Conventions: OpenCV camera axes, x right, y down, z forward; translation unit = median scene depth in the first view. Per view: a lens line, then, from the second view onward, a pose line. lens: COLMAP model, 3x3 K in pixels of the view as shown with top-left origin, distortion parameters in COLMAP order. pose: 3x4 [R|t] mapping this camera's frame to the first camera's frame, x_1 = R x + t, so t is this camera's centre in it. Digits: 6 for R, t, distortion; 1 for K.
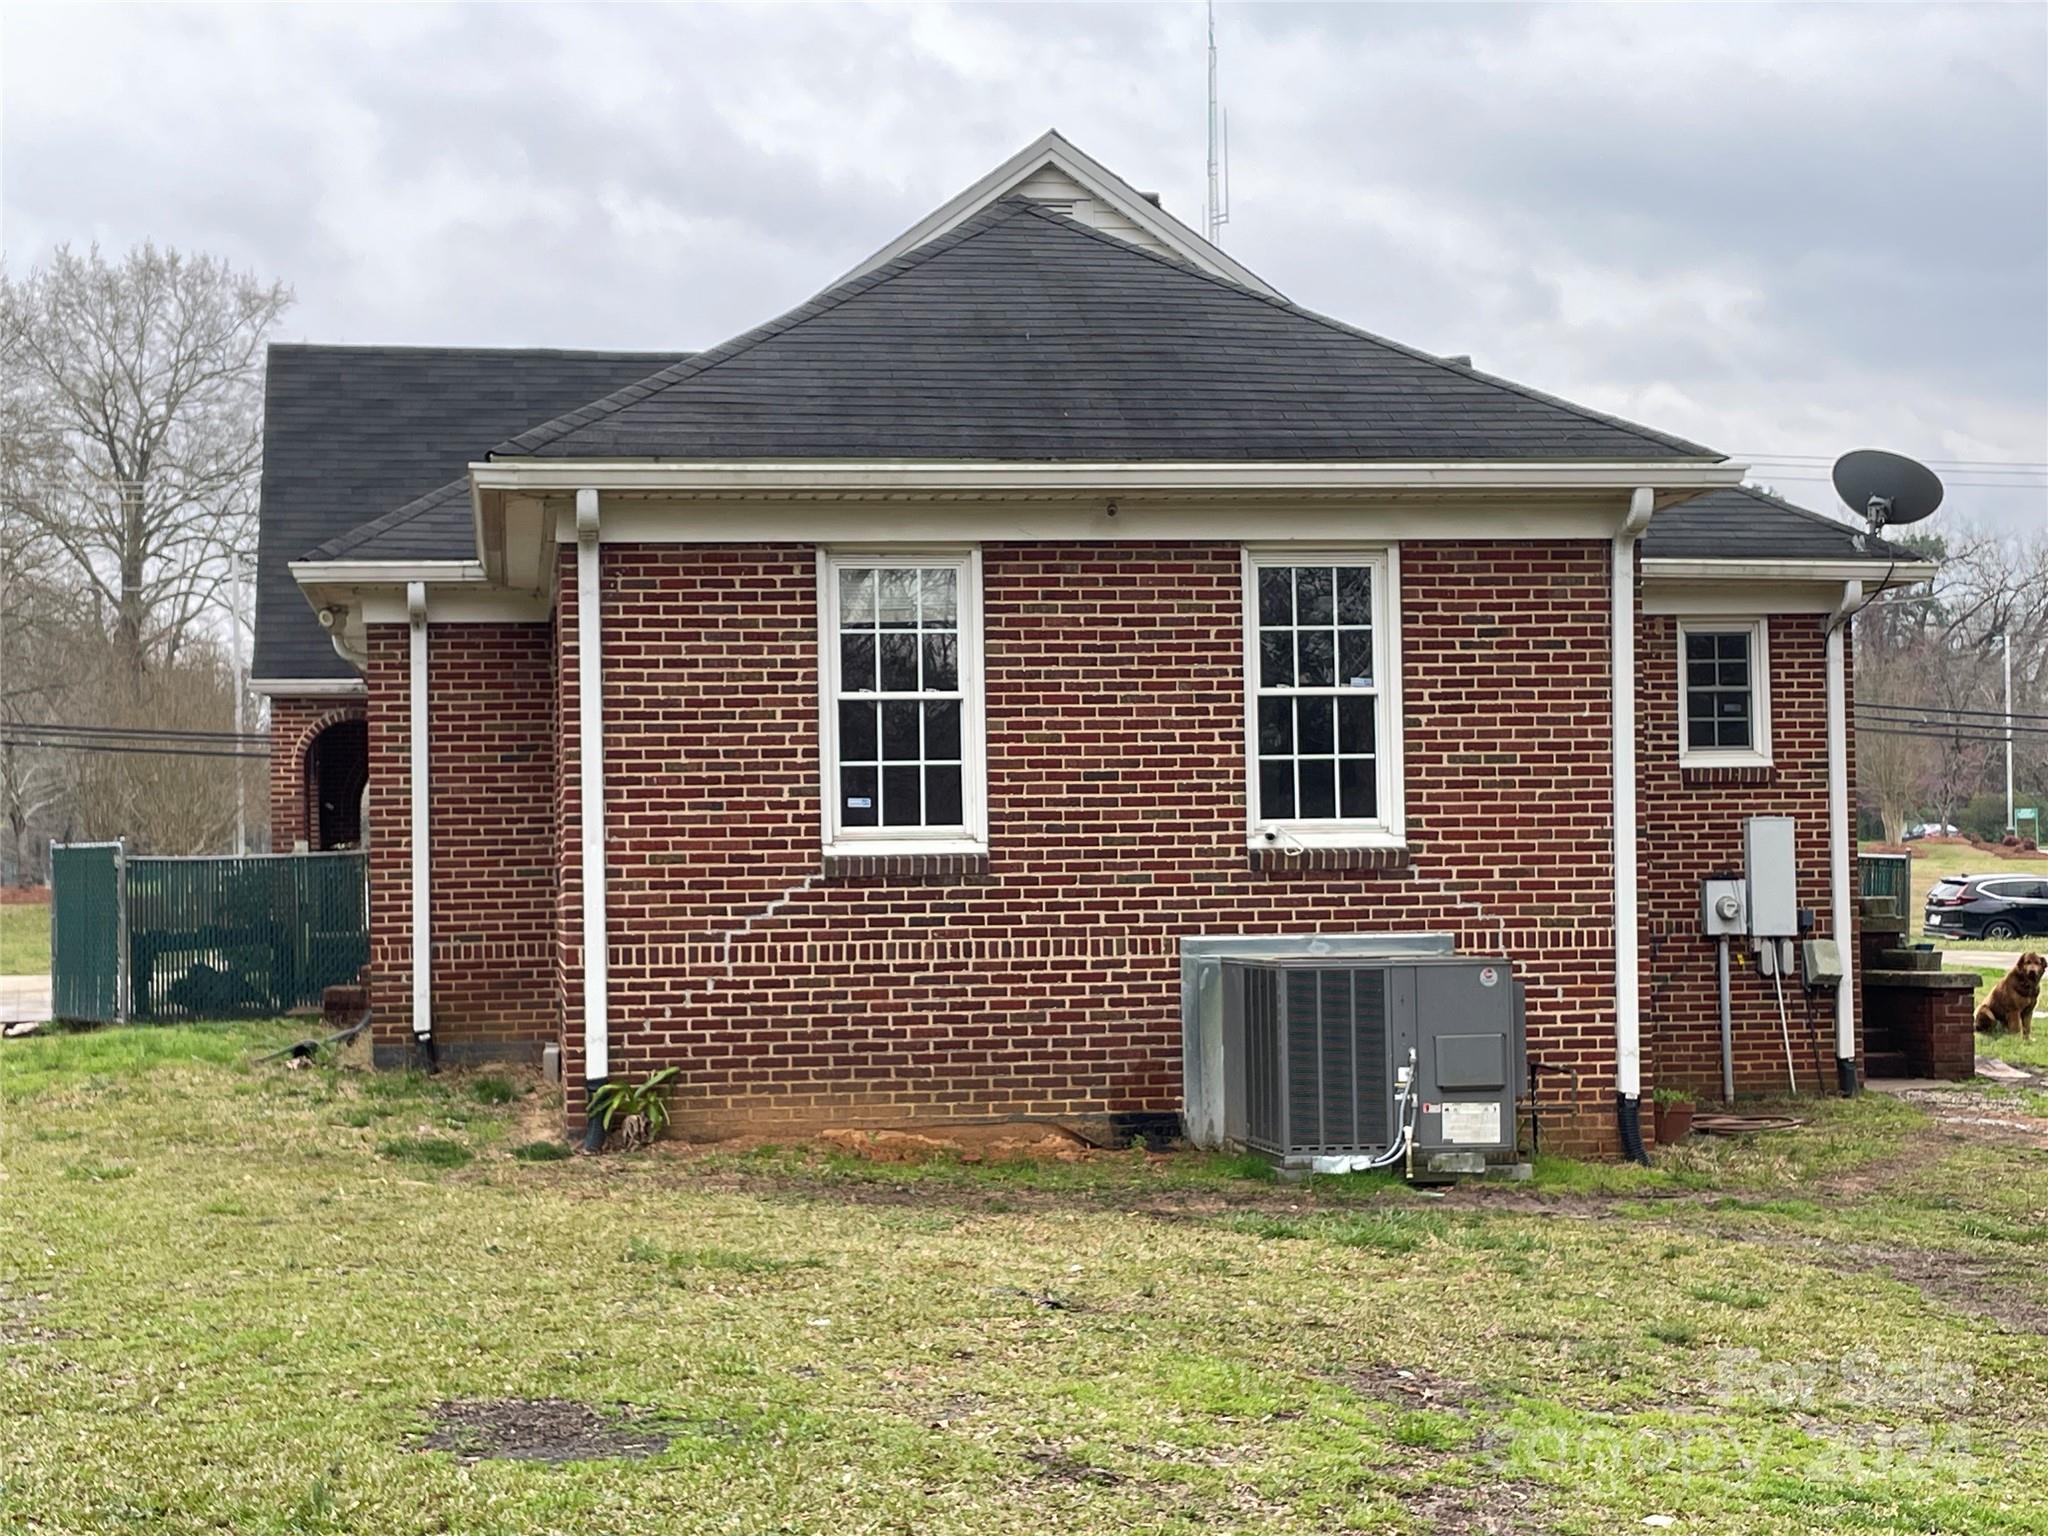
lens RADIAL K [[2953.9, 0, 999.8], [0, 2953.9, 765.3], [0, 0, 1]] dist [0.150288, -0.049006]
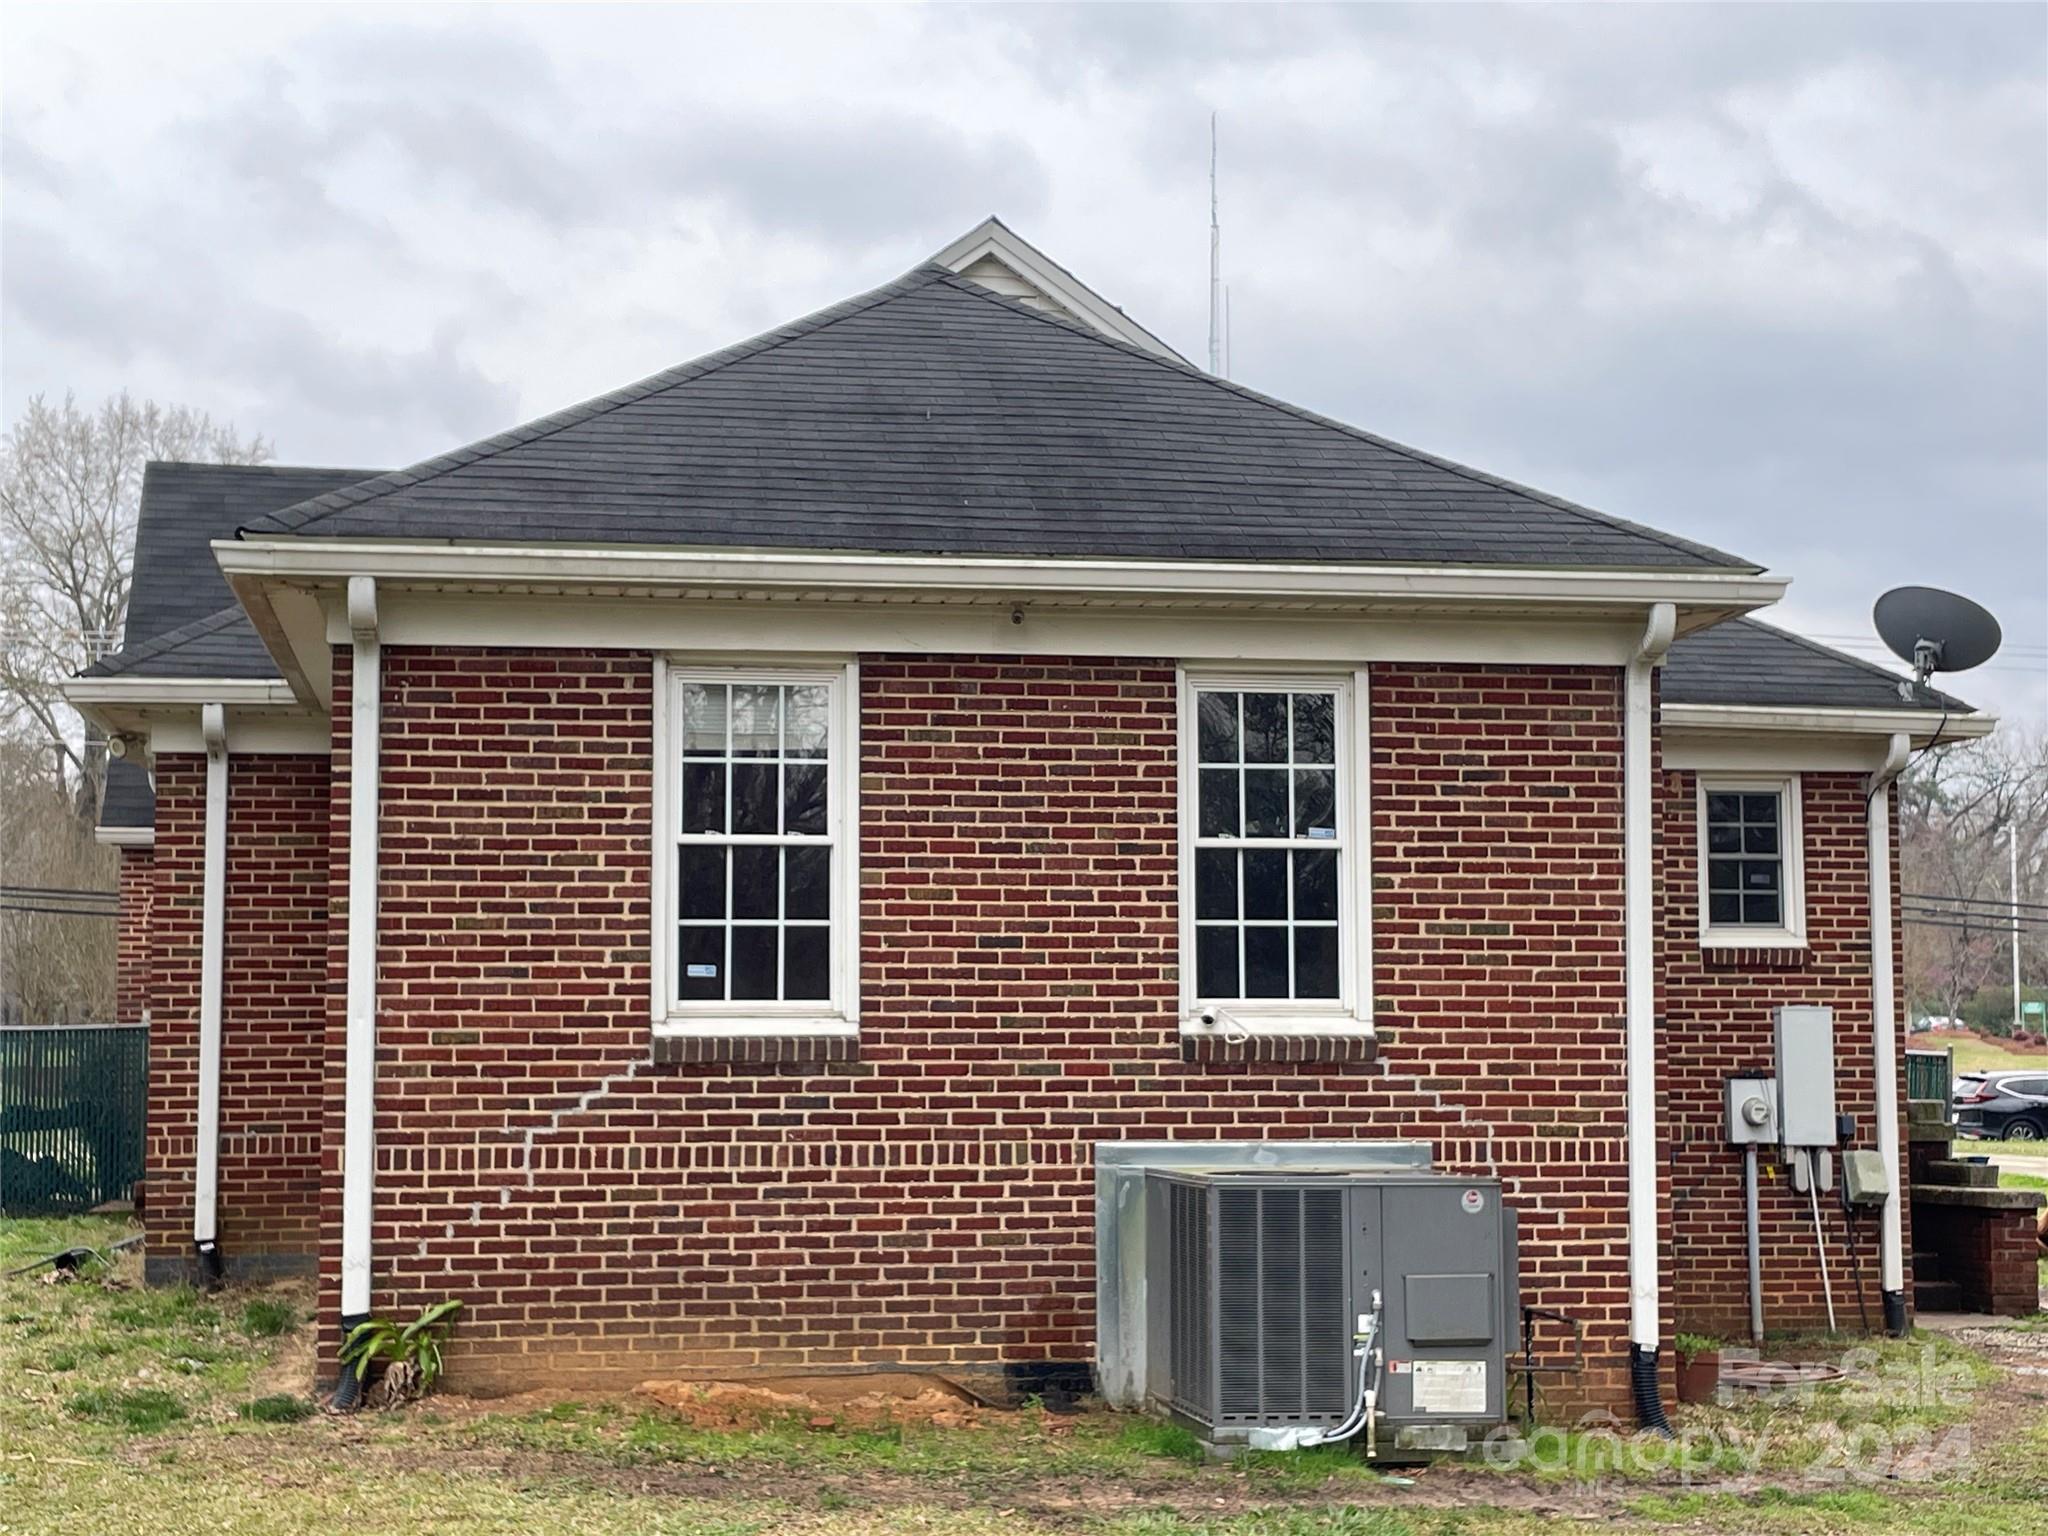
lens RADIAL K [[3010.4, 0, 1024.0], [0, 3010.4, 768.0], [0, 0, 1]] dist [0.133947, -0.043861]
pose [[0.999827, 0.015596, 0.010124, 0.031451], [-0.014990, 0.998241, -0.057365, 0.003234], [-0.011001, 0.057204, 0.998302, 0.167734]]
